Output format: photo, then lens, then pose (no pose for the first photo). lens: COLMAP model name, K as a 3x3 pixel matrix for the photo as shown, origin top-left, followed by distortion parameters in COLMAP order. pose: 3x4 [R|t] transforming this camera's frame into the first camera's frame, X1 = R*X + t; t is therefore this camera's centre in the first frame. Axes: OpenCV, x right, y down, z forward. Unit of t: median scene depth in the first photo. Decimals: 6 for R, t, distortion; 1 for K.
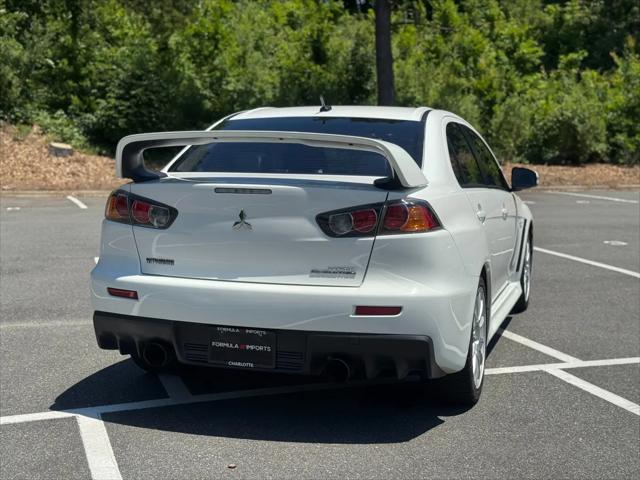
lens RADIAL K [[886.5, 0, 320.0], [0, 886.5, 240.0], [0, 0, 1]] dist [0.139586, -0.152953]
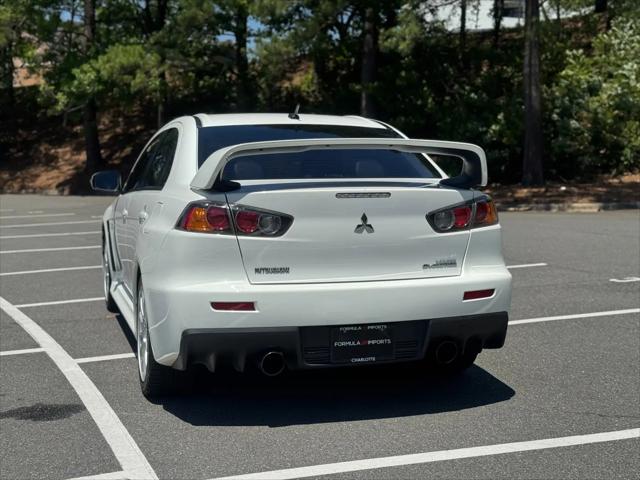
lens RADIAL K [[886.5, 0, 320.0], [0, 886.5, 240.0], [0, 0, 1]] dist [0.139586, -0.152953]
pose [[0.825107, -0.066409, 0.561060, -0.670855], [0.069074, 0.997475, 0.016484, -0.021144], [-0.560738, 0.025153, 0.827611, 0.145725]]
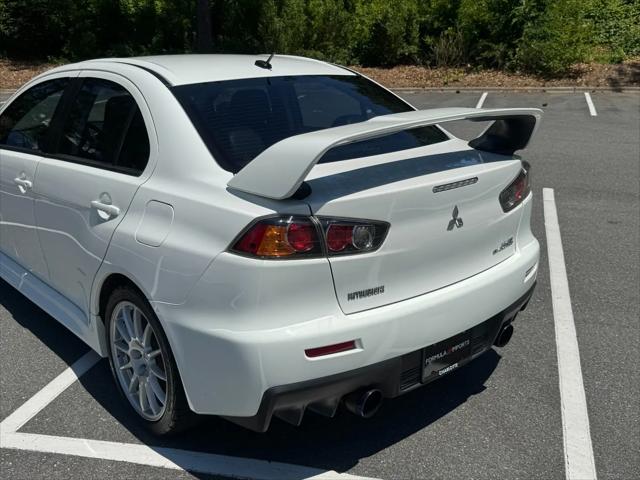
lens RADIAL K [[668.4, 0, 322.3], [0, 668.4, 218.1], [0, 0, 1]] dist [0.017156, -0.001656]
pose [[0.521381, -0.238604, 0.819286, -0.645992], [0.100785, 0.970610, 0.218537, -0.166052], [-0.847352, -0.031369, 0.530105, 0.705633]]
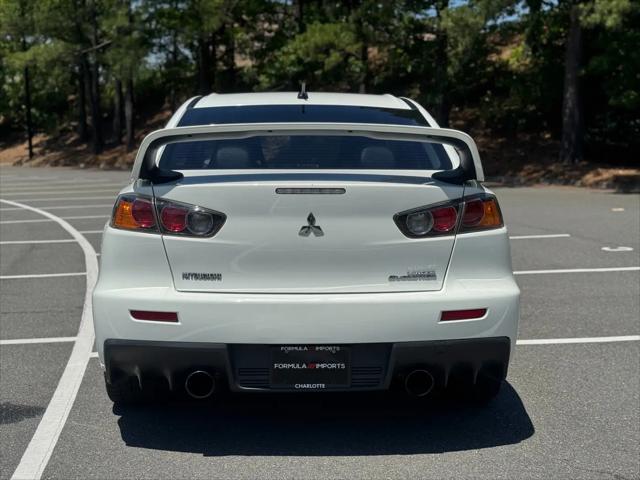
lens RADIAL K [[886.5, 0, 320.0], [0, 886.5, 240.0], [0, 0, 1]] dist [0.139586, -0.152953]
pose [[0.940986, -0.050289, 0.334687, -0.347698], [0.043707, 0.998675, 0.027175, -0.027693], [-0.335610, -0.010943, 0.941937, 0.153574]]
